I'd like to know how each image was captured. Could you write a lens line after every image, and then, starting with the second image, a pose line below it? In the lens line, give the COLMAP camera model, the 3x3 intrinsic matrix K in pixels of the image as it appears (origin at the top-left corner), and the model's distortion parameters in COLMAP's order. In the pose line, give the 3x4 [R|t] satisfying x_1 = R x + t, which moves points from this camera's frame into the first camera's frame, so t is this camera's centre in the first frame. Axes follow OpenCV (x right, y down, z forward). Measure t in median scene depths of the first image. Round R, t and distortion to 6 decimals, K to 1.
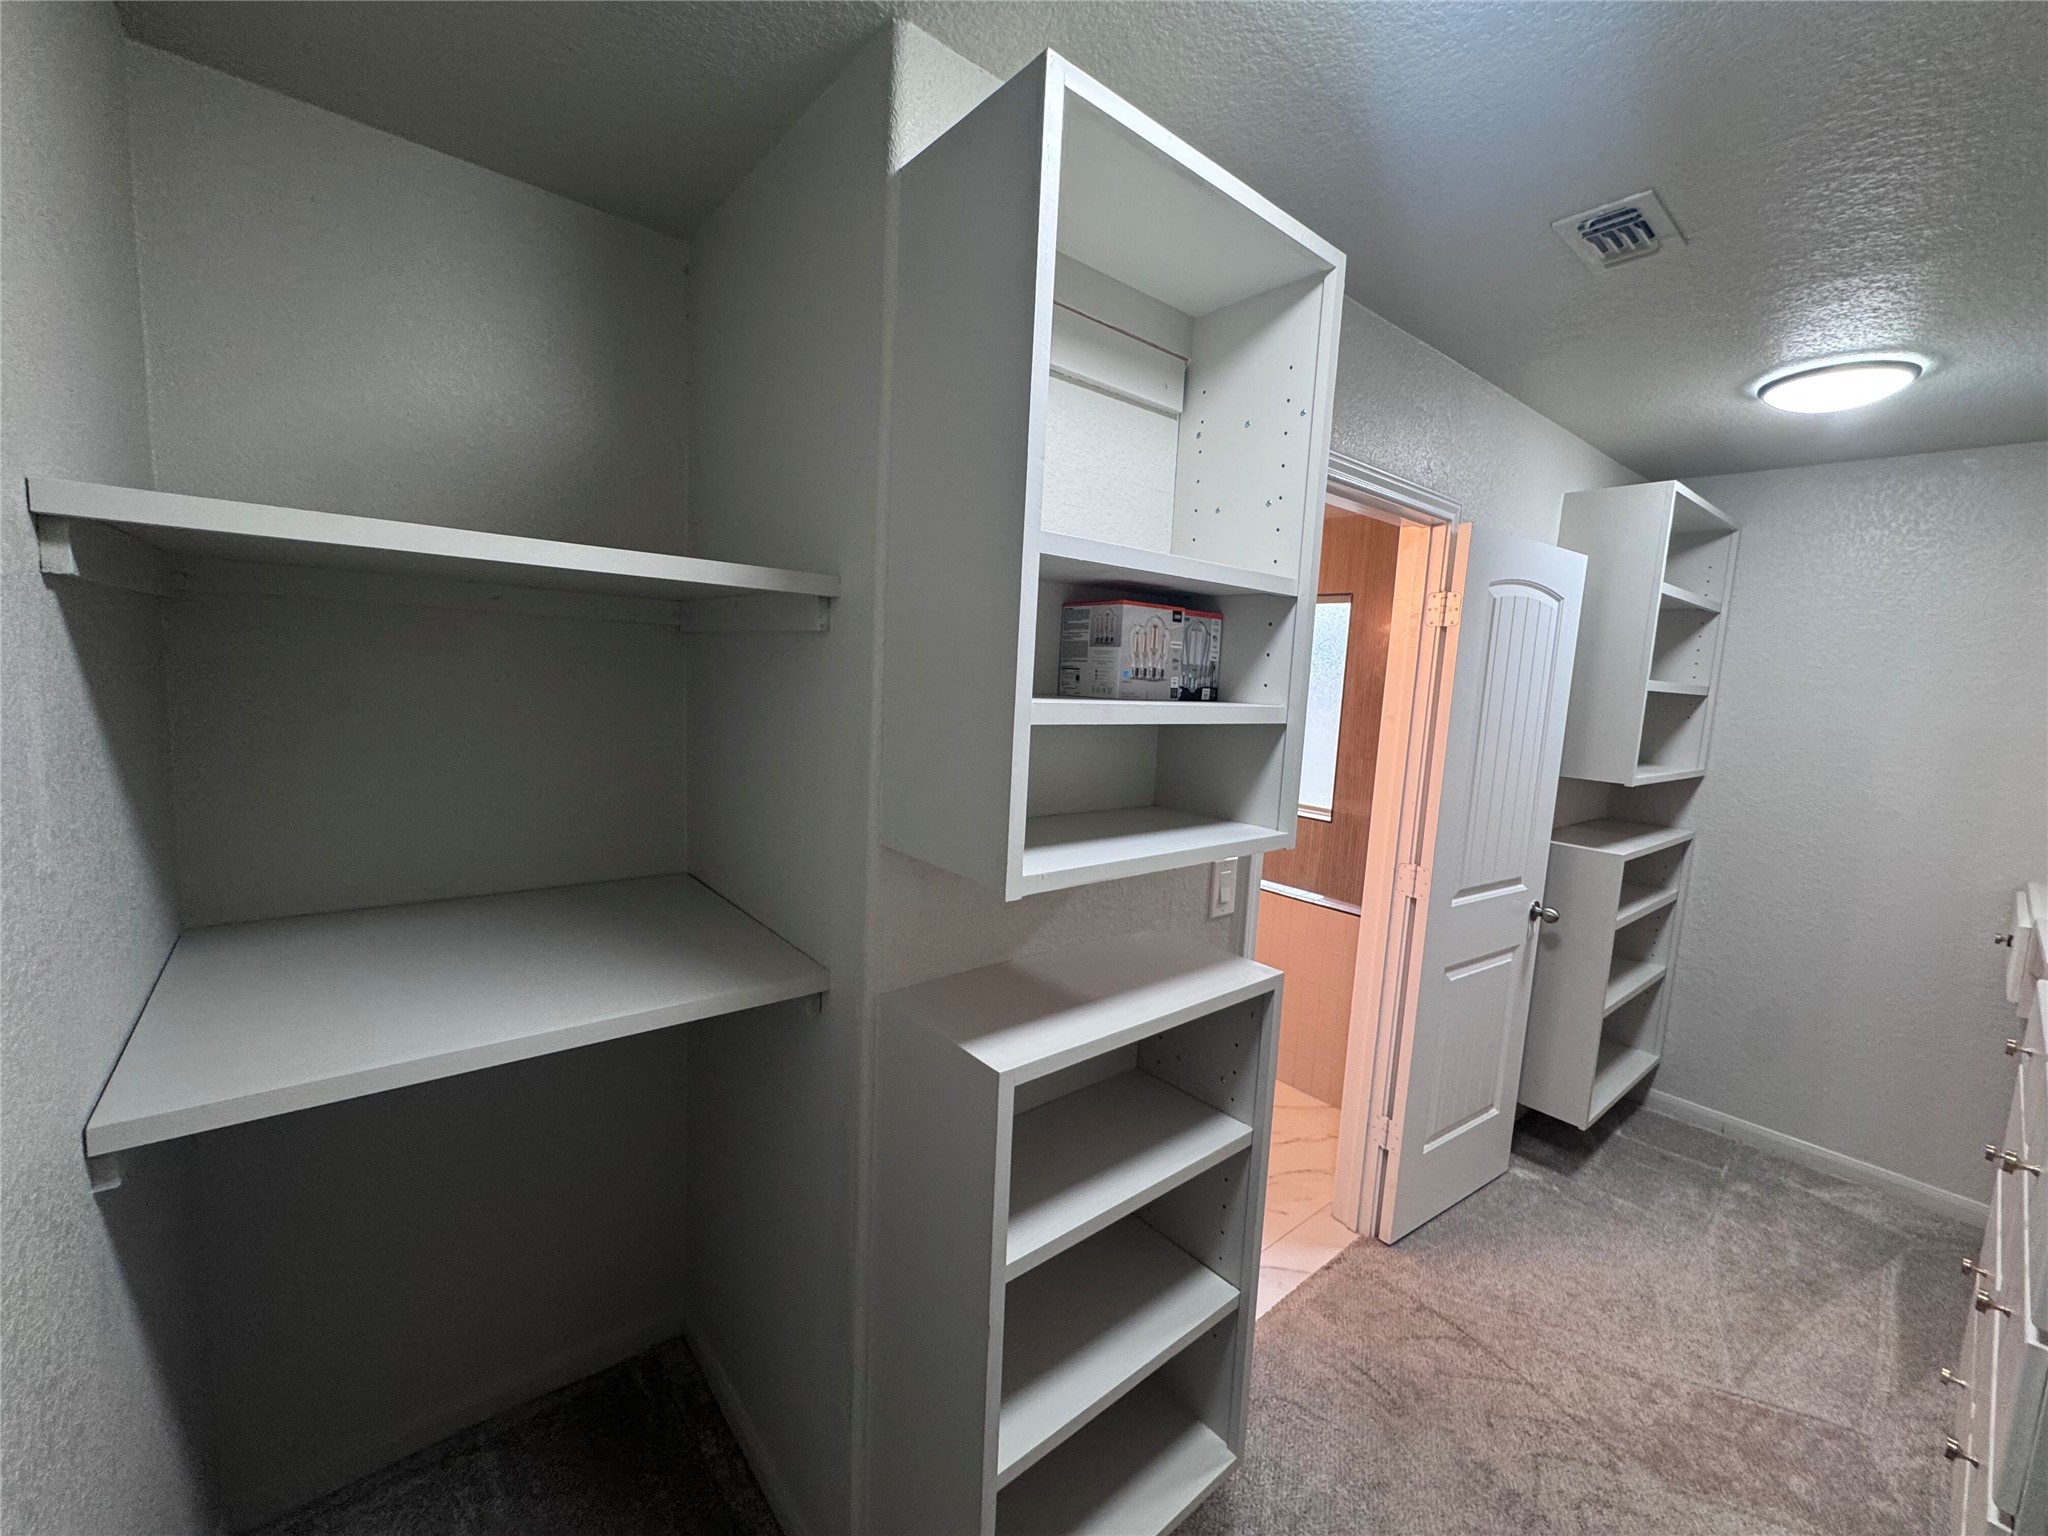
lens RADIAL K [[819.2, 0, 1026.4], [0, 819.2, 760.5], [0, 0, 1]] dist [-0.001357, 0.000450]
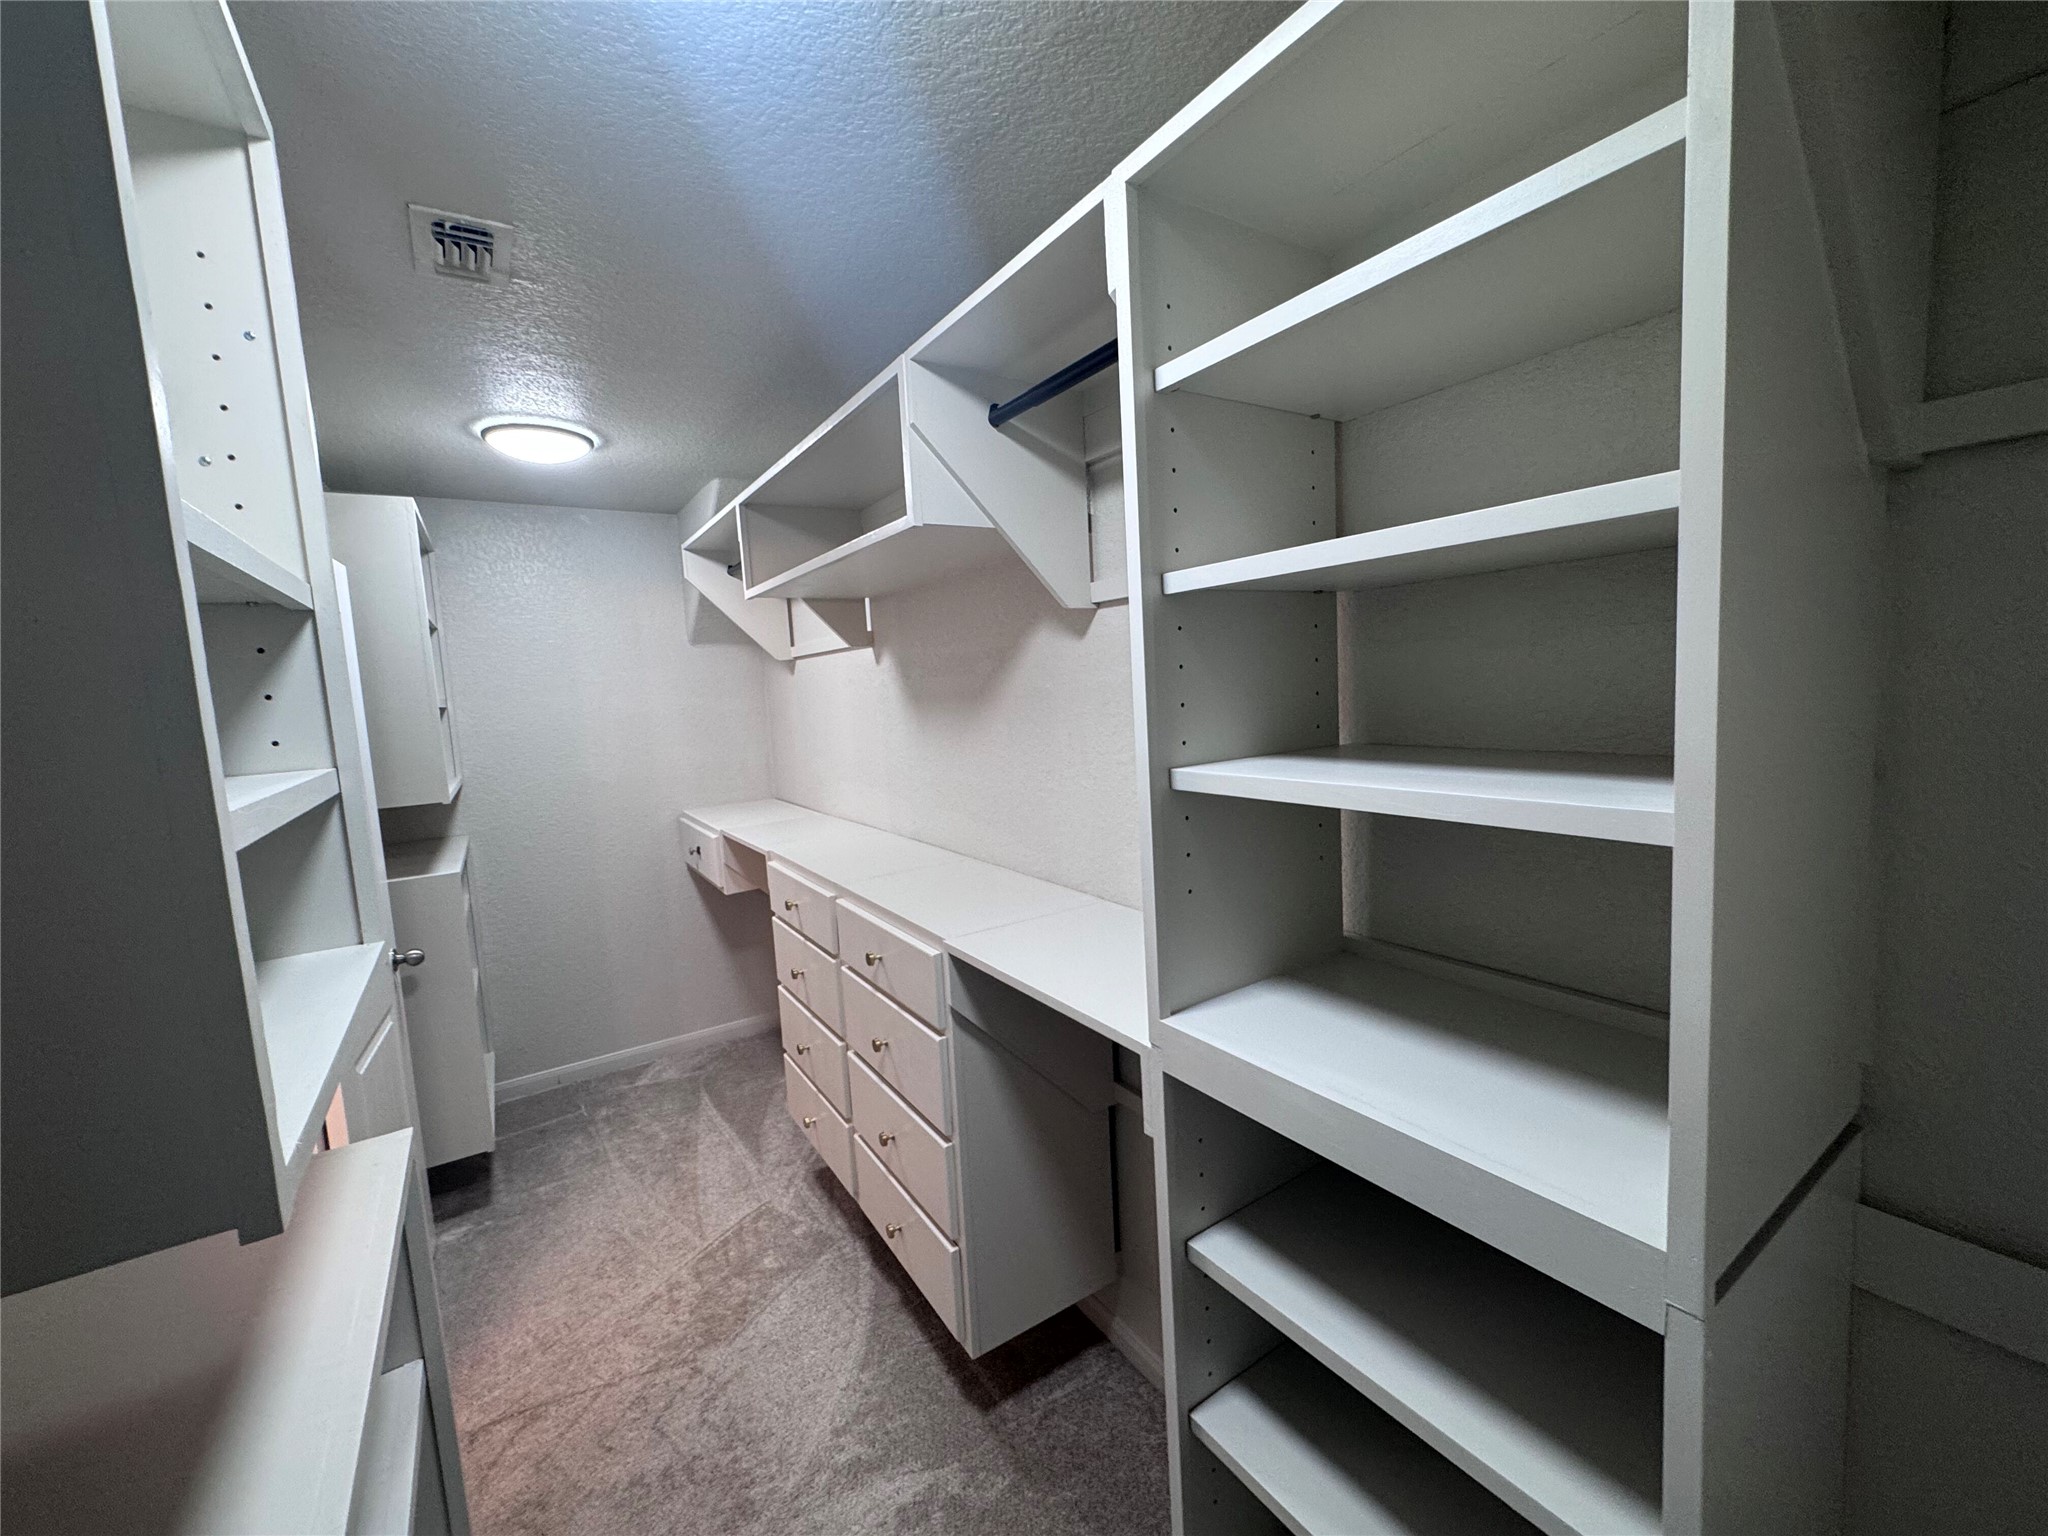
lens RADIAL K [[819.2, 0, 1026.4], [0, 819.2, 760.5], [0, 0, 1]] dist [-0.001357, 0.000450]
pose [[0.119788, -0.155771, 0.980503, -0.177569], [0.171940, 0.975946, 0.134041, -0.038863], [-0.977797, 0.152531, 0.143690, 0.198454]]
